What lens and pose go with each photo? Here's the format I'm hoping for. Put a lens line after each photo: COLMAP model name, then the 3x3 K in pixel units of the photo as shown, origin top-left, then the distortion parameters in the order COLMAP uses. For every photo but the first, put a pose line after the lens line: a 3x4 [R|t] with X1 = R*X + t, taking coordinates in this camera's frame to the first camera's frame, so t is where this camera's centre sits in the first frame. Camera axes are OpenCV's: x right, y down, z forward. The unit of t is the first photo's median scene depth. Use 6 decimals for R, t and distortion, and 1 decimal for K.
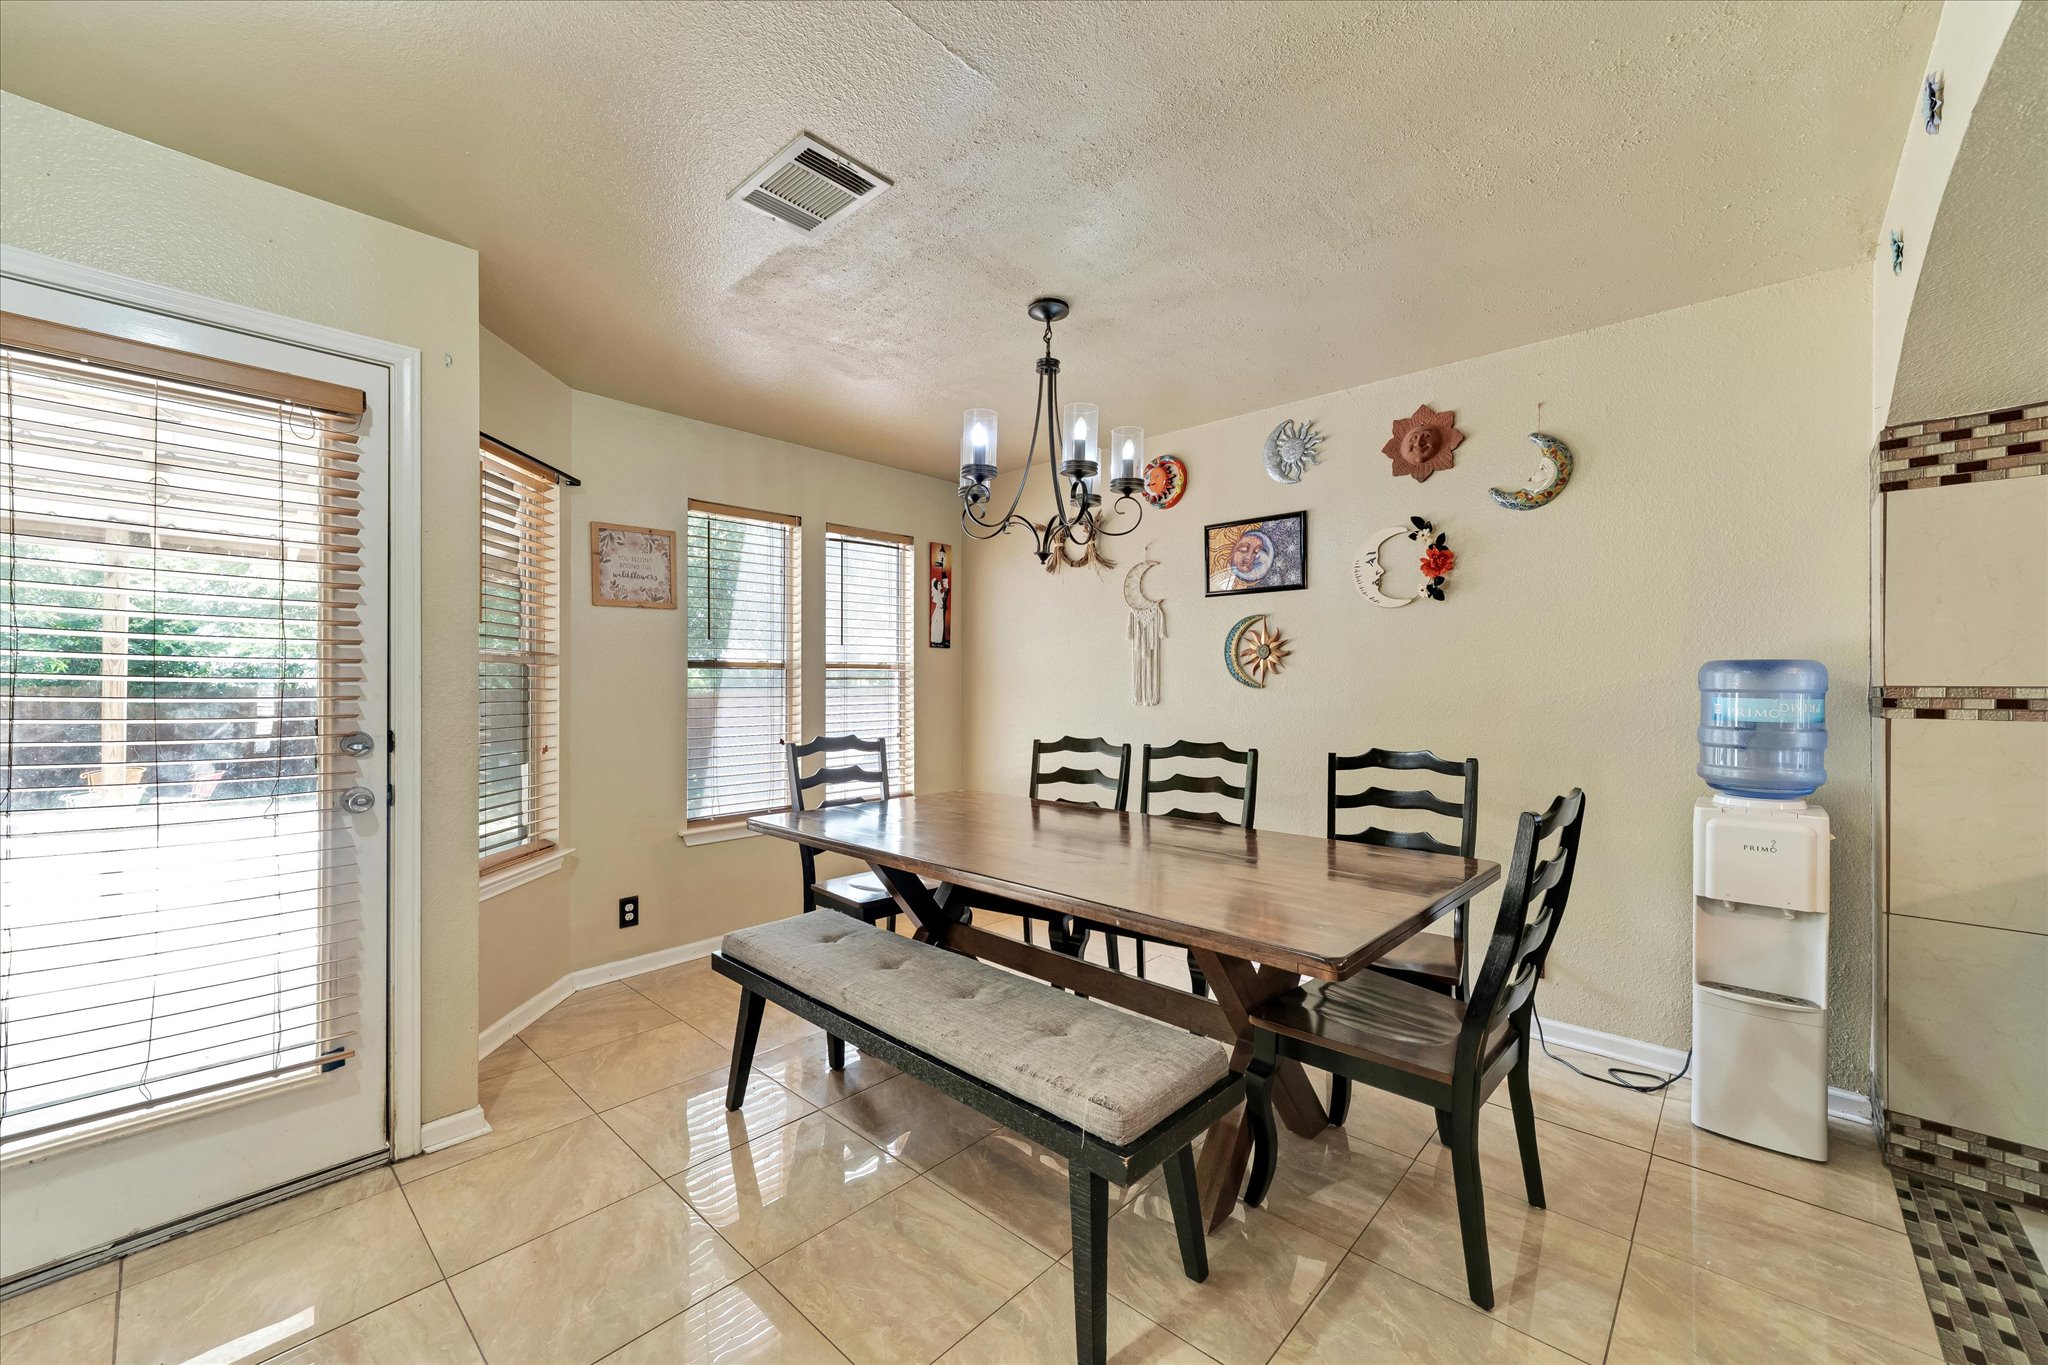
lens RADIAL K [[796.7, 0, 1020.8], [0, 796.7, 686.8], [0, 0, 1]] dist [0.000097, 0.000104]
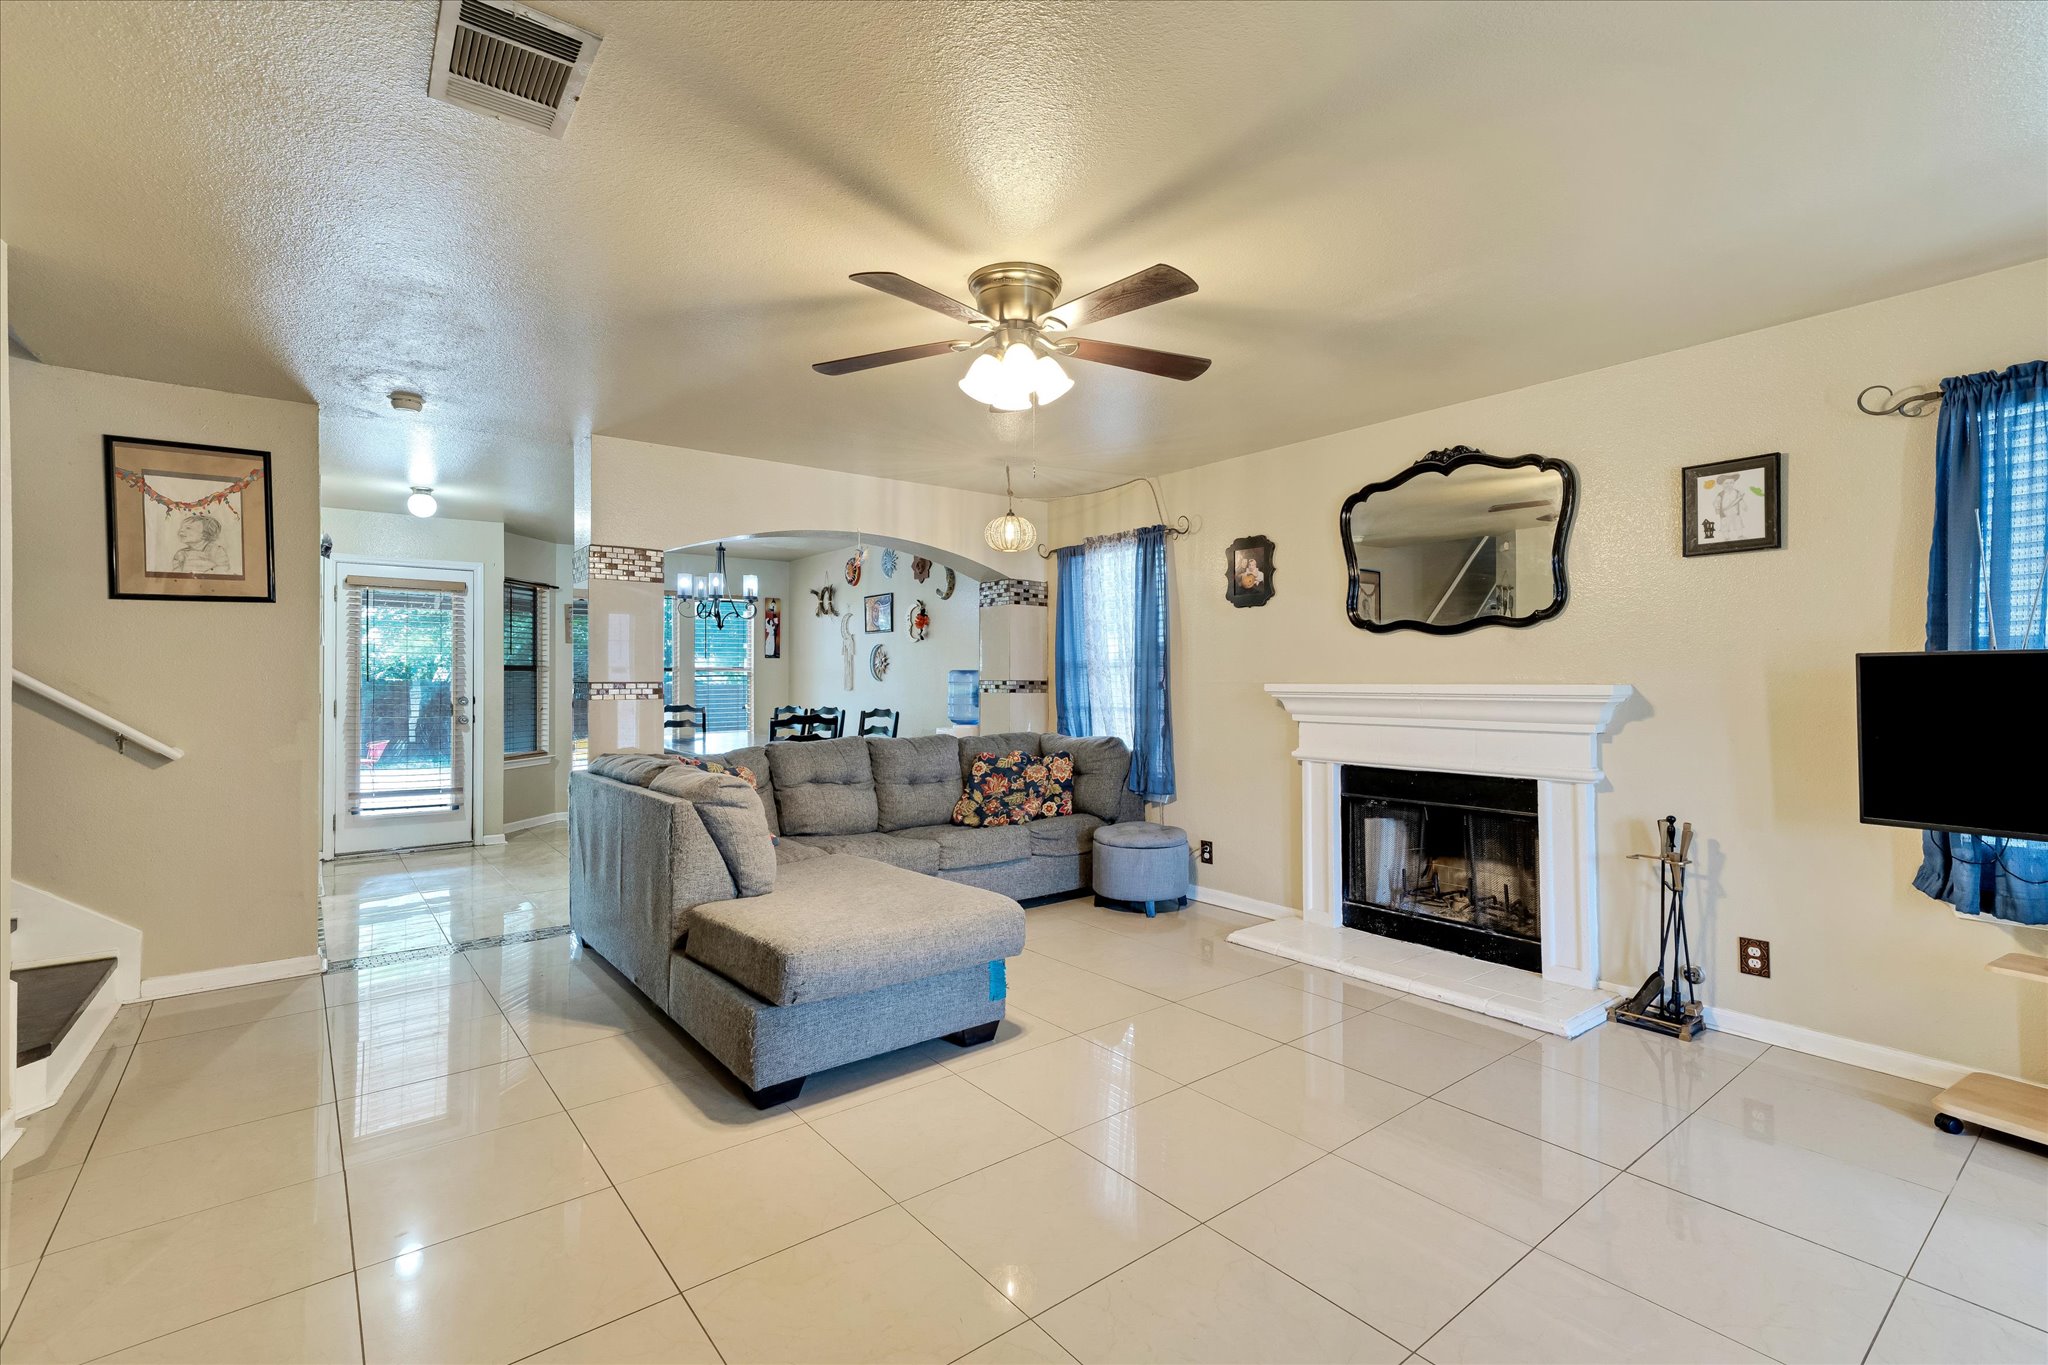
lens RADIAL K [[898.1, 0, 1029.1], [0, 898.1, 672.6], [0, 0, 1]] dist [0.000706, -0.000021]
pose [[0.989397, -0.002750, -0.145207, 1.055201], [0.001585, 0.999966, -0.008136, -0.001705], [0.145225, 0.007820, 0.989368, -1.217395]]
